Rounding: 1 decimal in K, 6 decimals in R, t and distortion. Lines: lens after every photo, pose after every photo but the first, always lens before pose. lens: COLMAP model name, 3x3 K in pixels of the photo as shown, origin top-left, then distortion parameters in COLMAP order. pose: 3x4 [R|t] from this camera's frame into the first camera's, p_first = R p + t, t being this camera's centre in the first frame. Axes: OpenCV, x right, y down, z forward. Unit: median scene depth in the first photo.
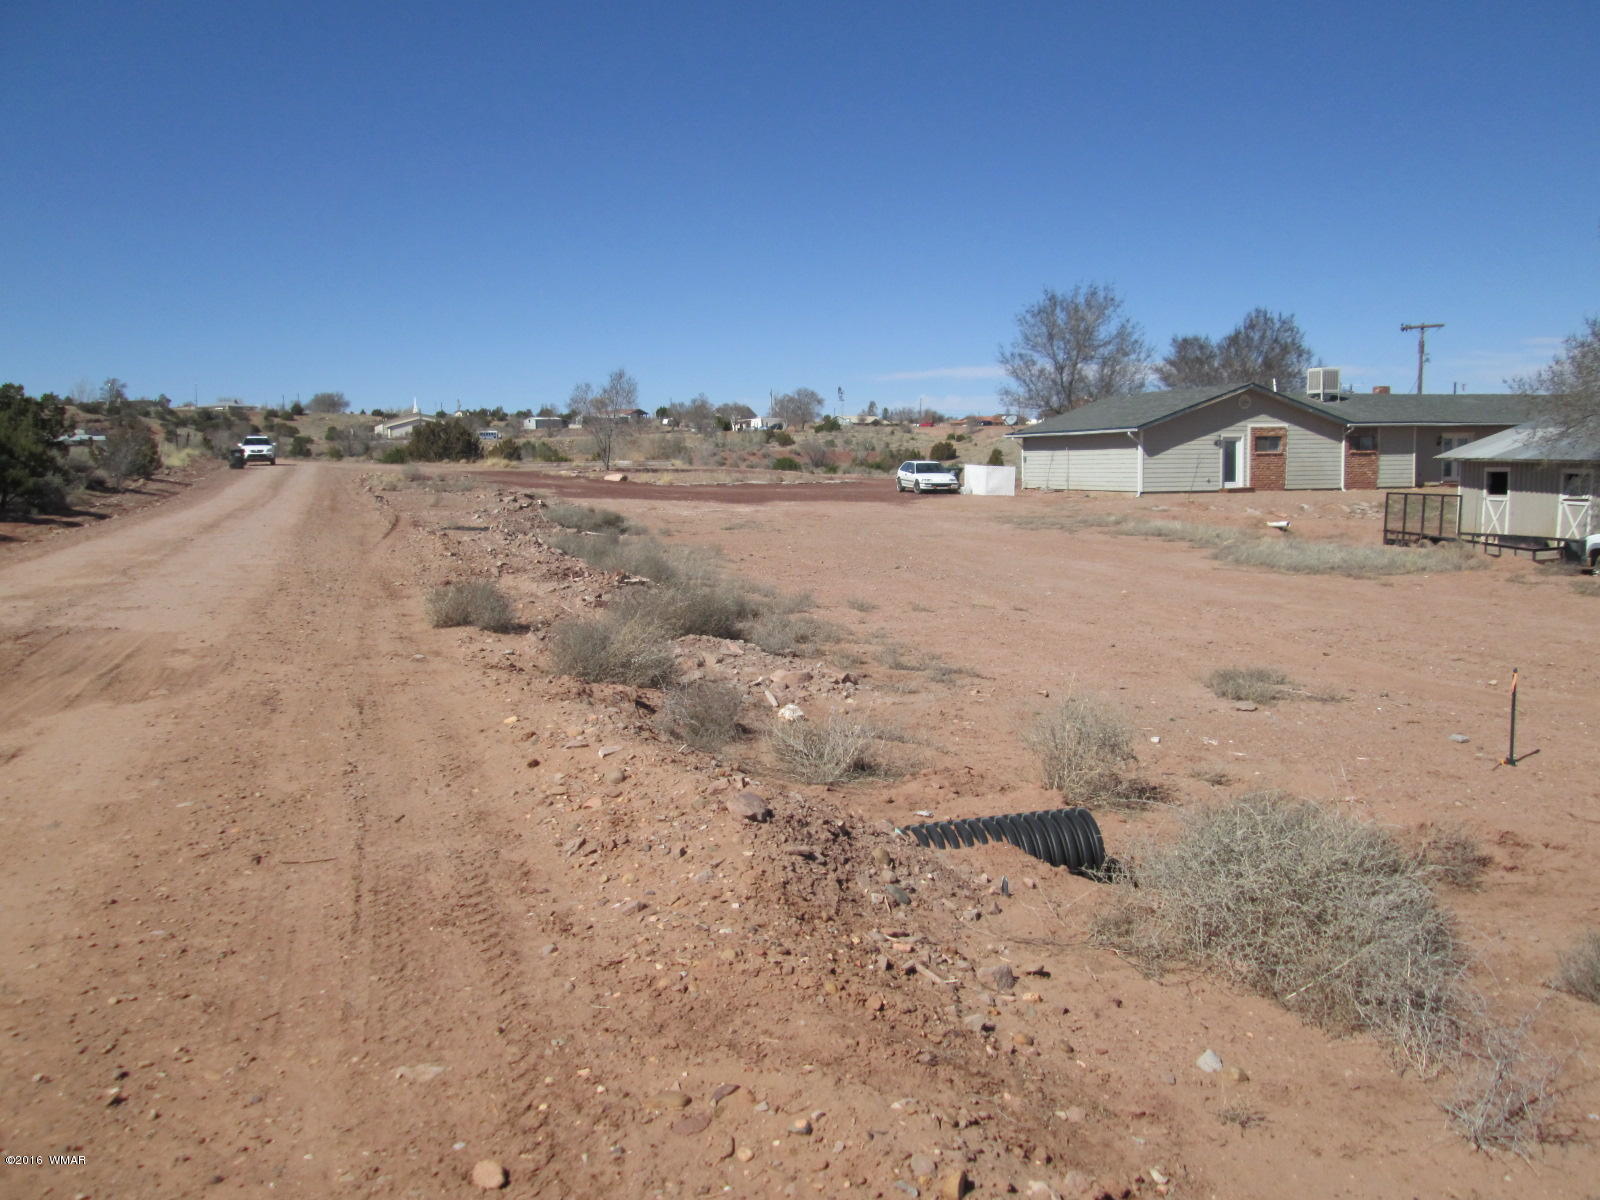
lens RADIAL K [[1412.0, 0, 798.6], [0, 1412.0, 599.9], [0, 0, 1]] dist [0.002198, 0.018165]
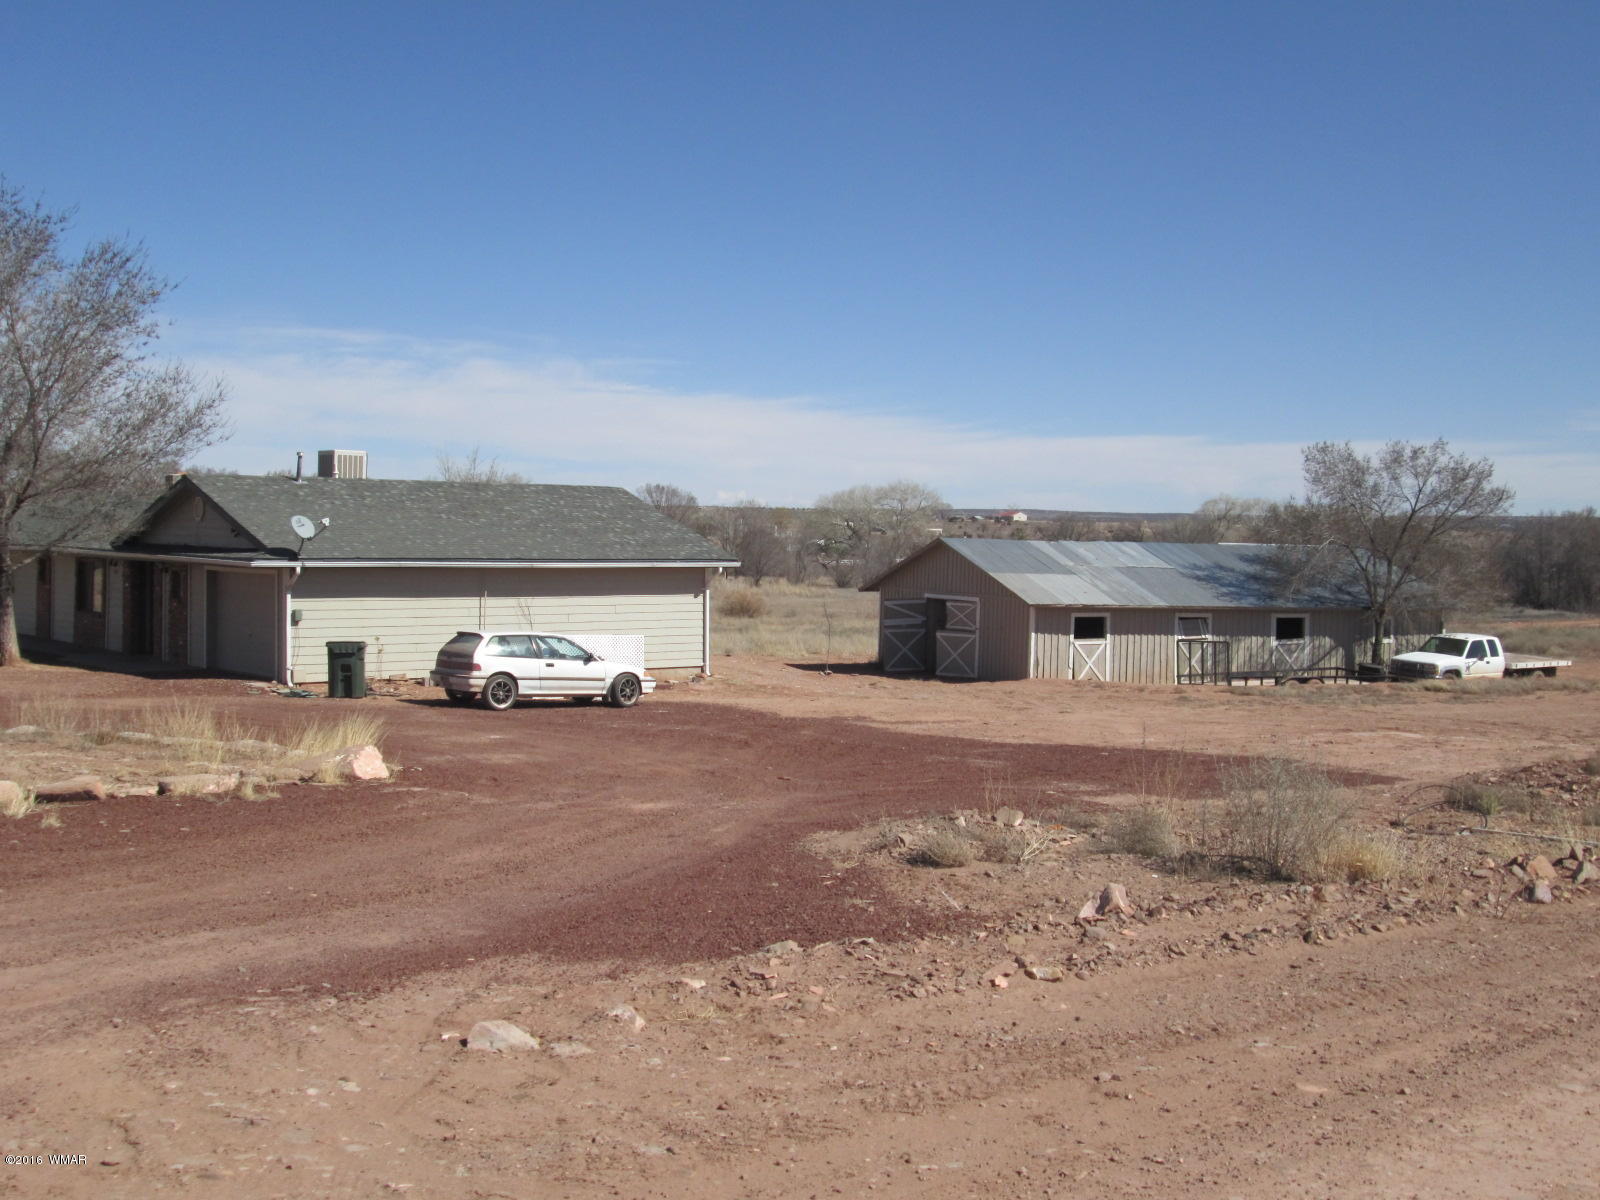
lens RADIAL K [[1915.6, 0, 799.2], [0, 1915.6, 593.8], [0, 0, 1]] dist [-0.213159, 0.000000]
pose [[-0.365933, -0.029177, 0.930184, -0.515062], [0.078174, 0.995012, 0.061964, -0.148686], [-0.927352, 0.095391, -0.361826, 1.202494]]
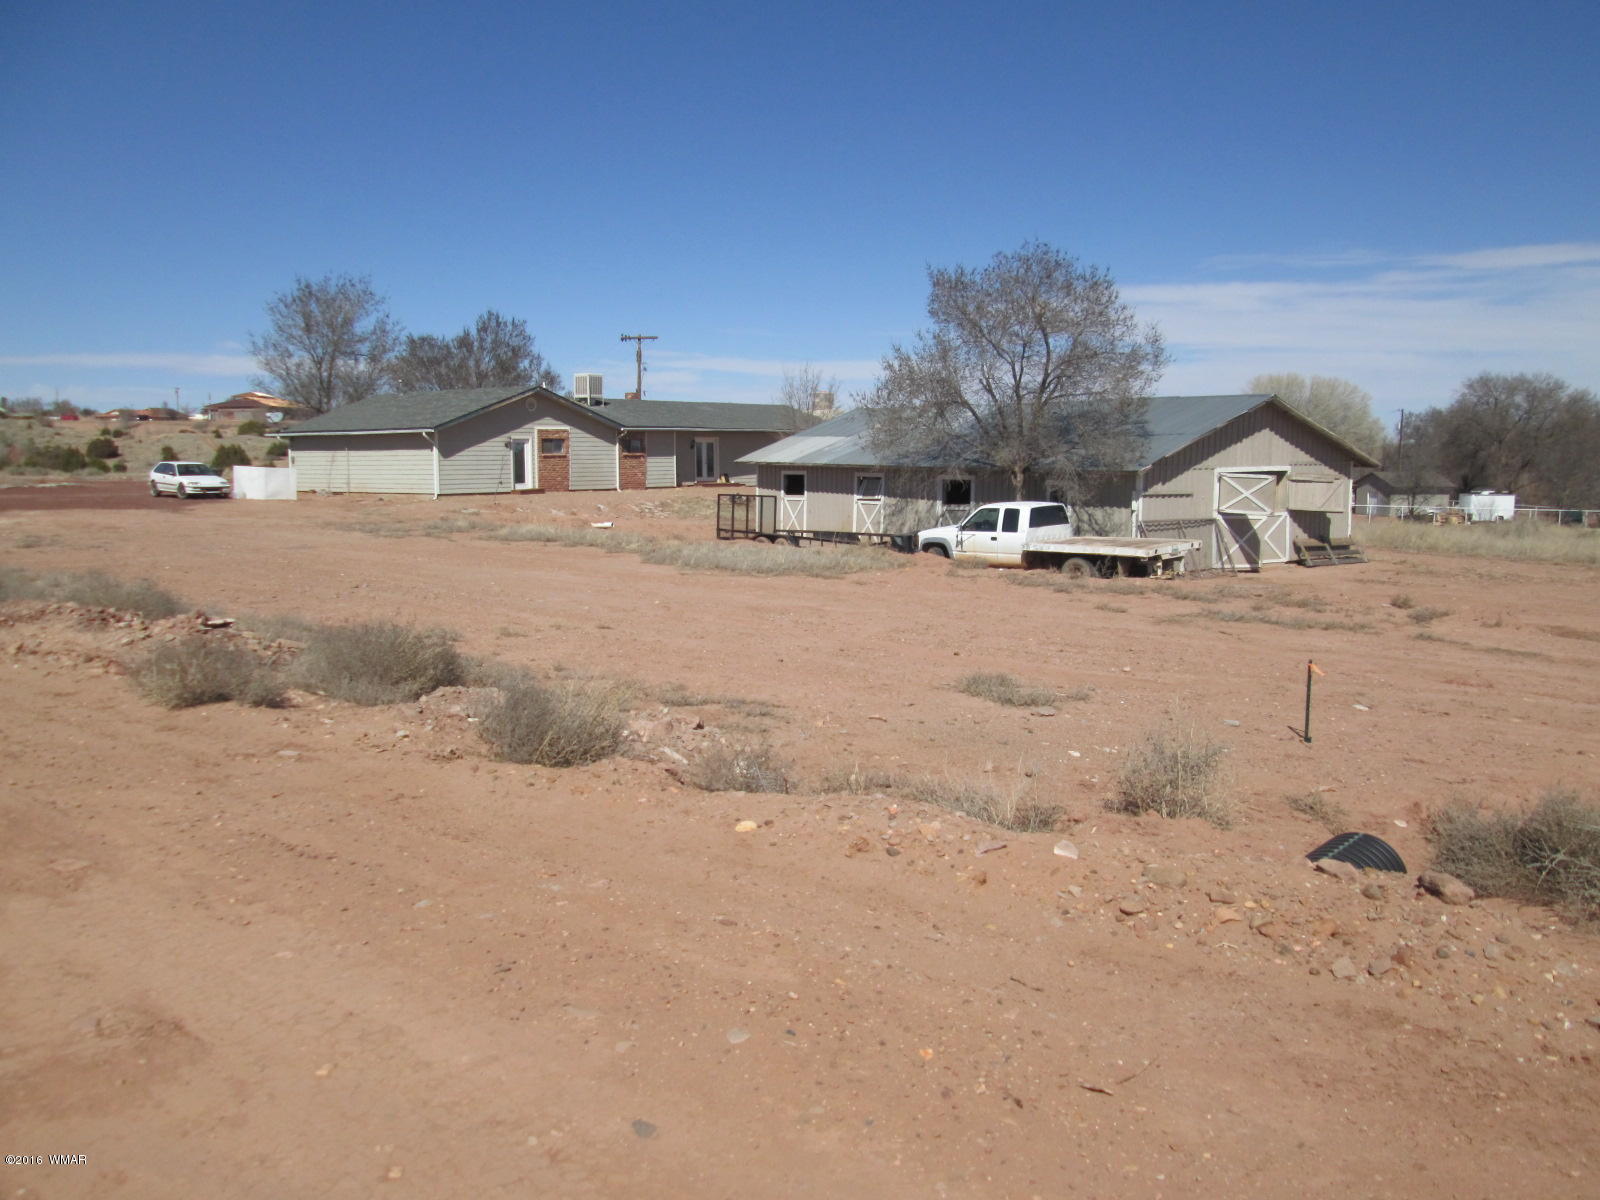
lens RADIAL K [[1412.0, 0, 803.5], [0, 1412.0, 599.9], [0, 0, 1]] dist [0.002198, 0.018165]
pose [[0.835006, -0.050801, 0.547890, -0.079543], [0.050405, 0.998604, 0.015772, -0.006313], [-0.547927, 0.014447, 0.836402, 0.049051]]
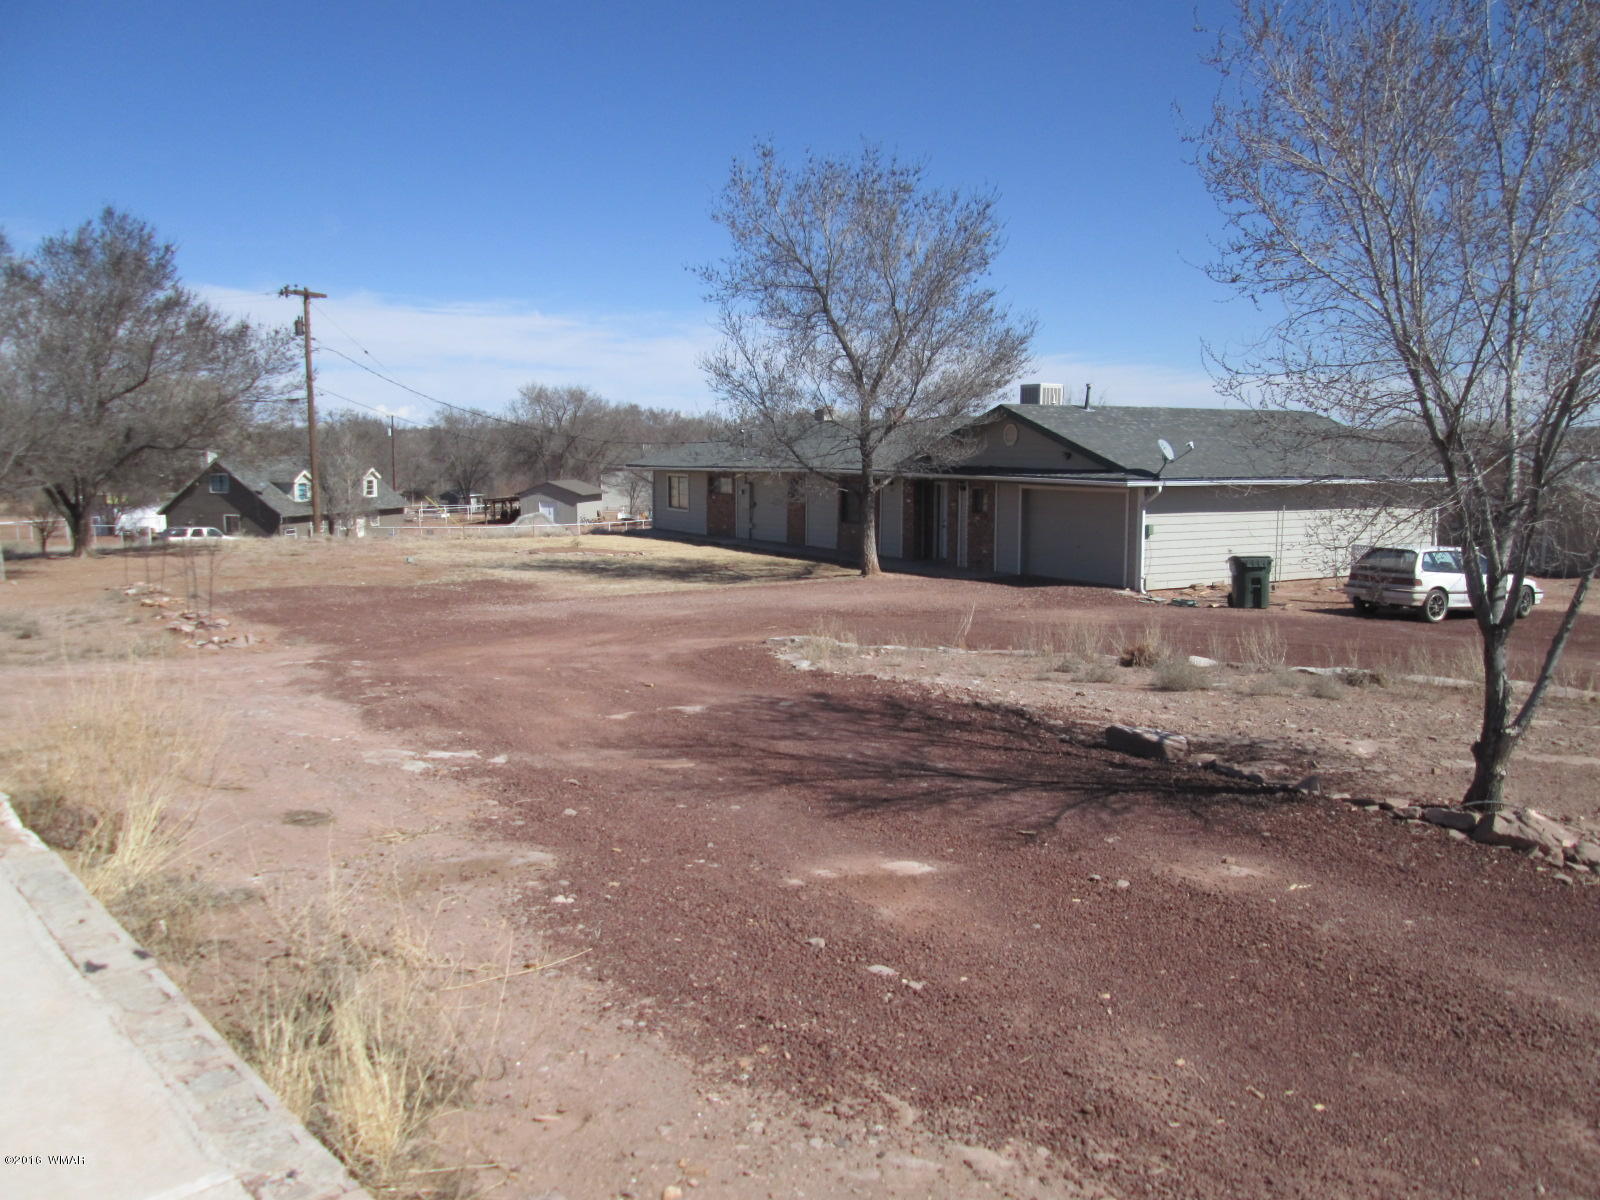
lens RADIAL K [[1412.0, 0, 802.3], [0, 1412.0, 599.5], [0, 0, 1]] dist [0.002198, 0.018165]
pose [[-0.143464, -0.099784, 0.984612, -0.354496], [0.098393, 0.988536, 0.114519, -0.164291], [-0.984752, 0.113309, -0.132001, 1.343831]]
